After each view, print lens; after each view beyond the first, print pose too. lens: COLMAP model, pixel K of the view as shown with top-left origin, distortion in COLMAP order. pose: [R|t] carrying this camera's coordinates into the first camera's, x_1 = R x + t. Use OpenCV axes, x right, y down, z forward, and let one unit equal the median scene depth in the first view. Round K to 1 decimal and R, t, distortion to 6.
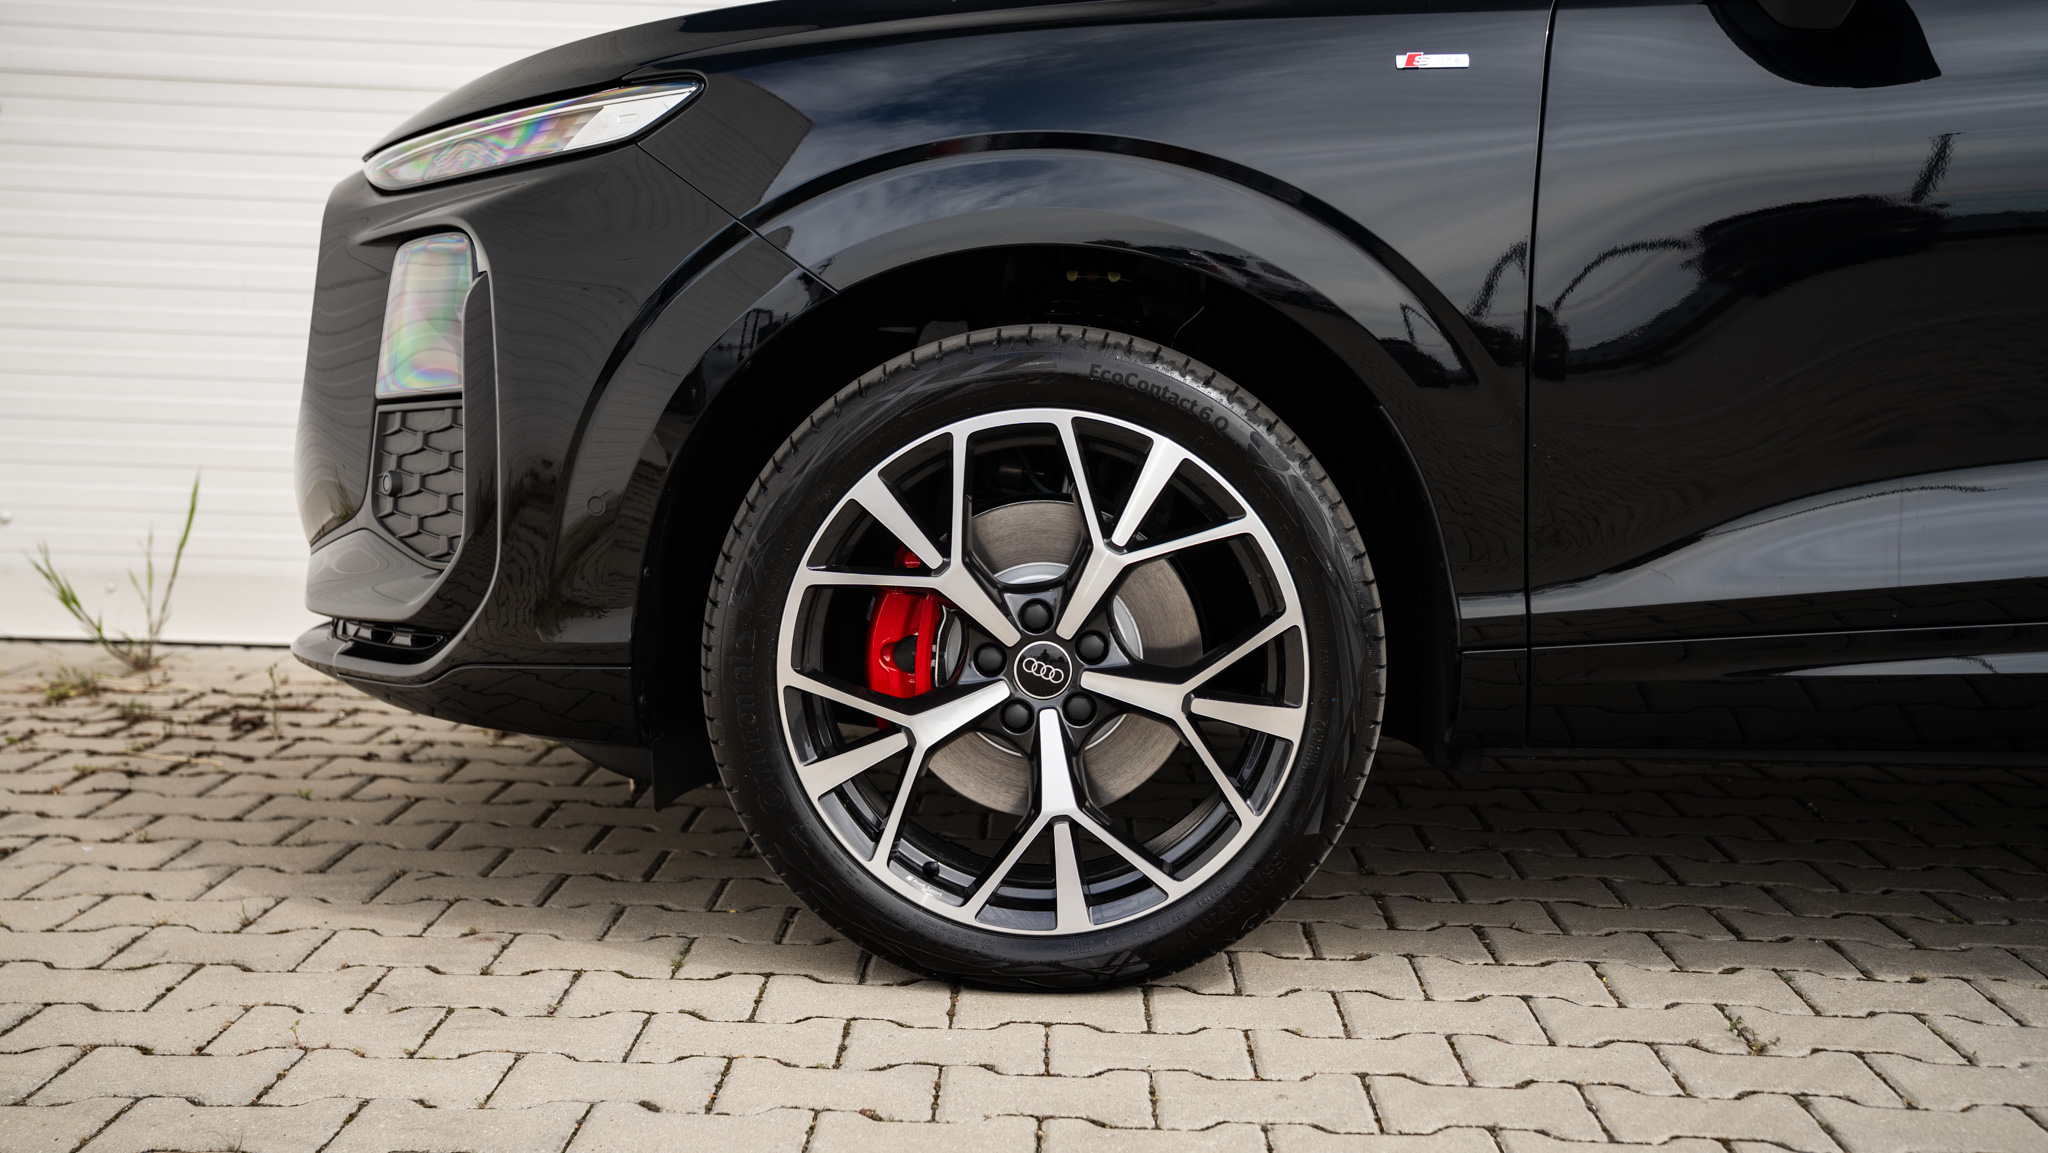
lens RADIAL K [[2677.4, 0, 1085.7], [0, 2677.4, 548.1], [0, 0, 1]] dist [0.156439, 0.000000]
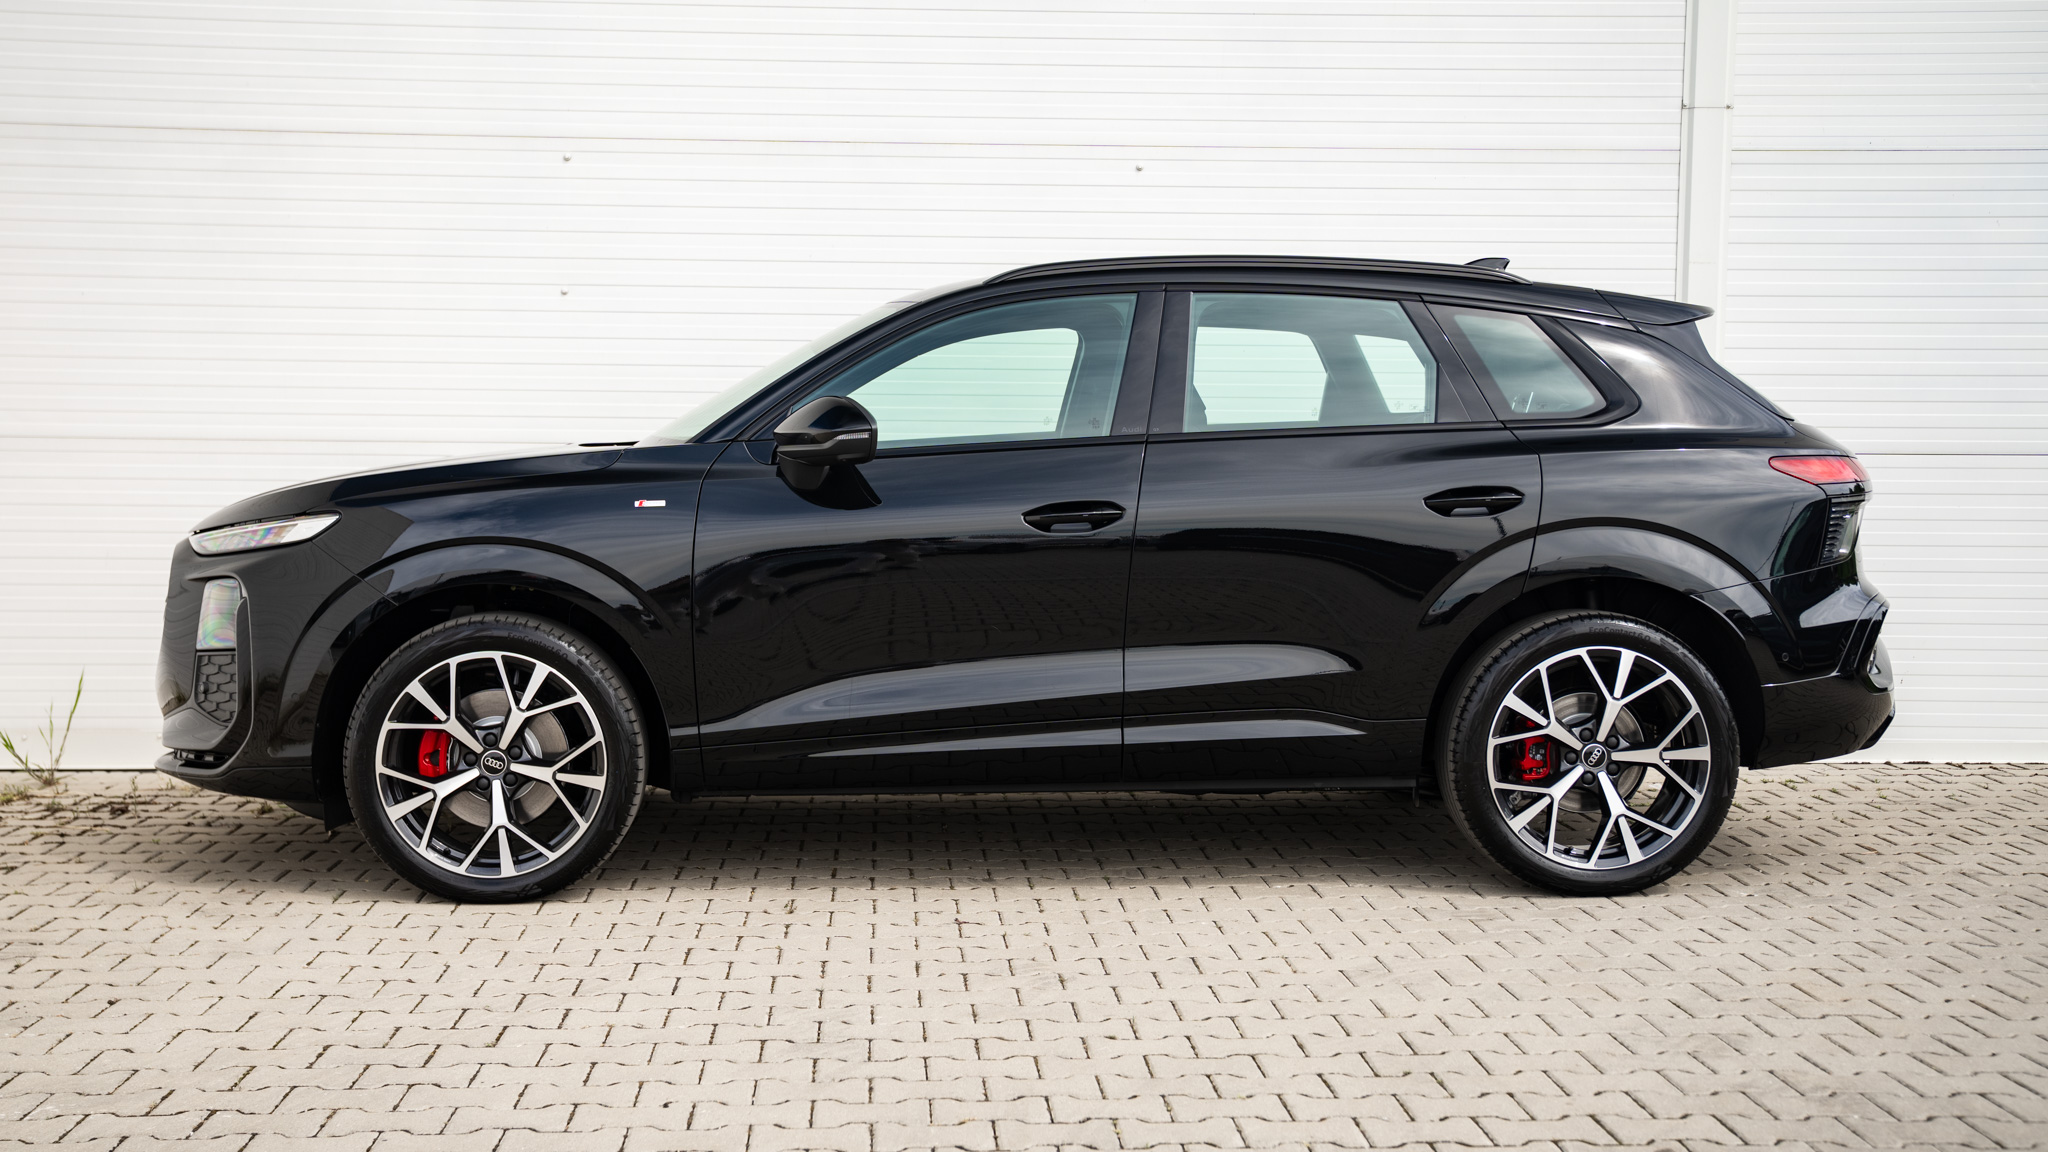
lens RADIAL K [[2642.8, 0, 1013.9], [0, 2642.8, 572.8], [0, 0, 1]] dist [0.141319, 0.000000]
pose [[0.998490, -0.019490, 0.051370, 0.313674], [0.021389, 0.999098, -0.036678, -0.024481], [-0.050609, 0.037721, 0.998006, -1.302397]]
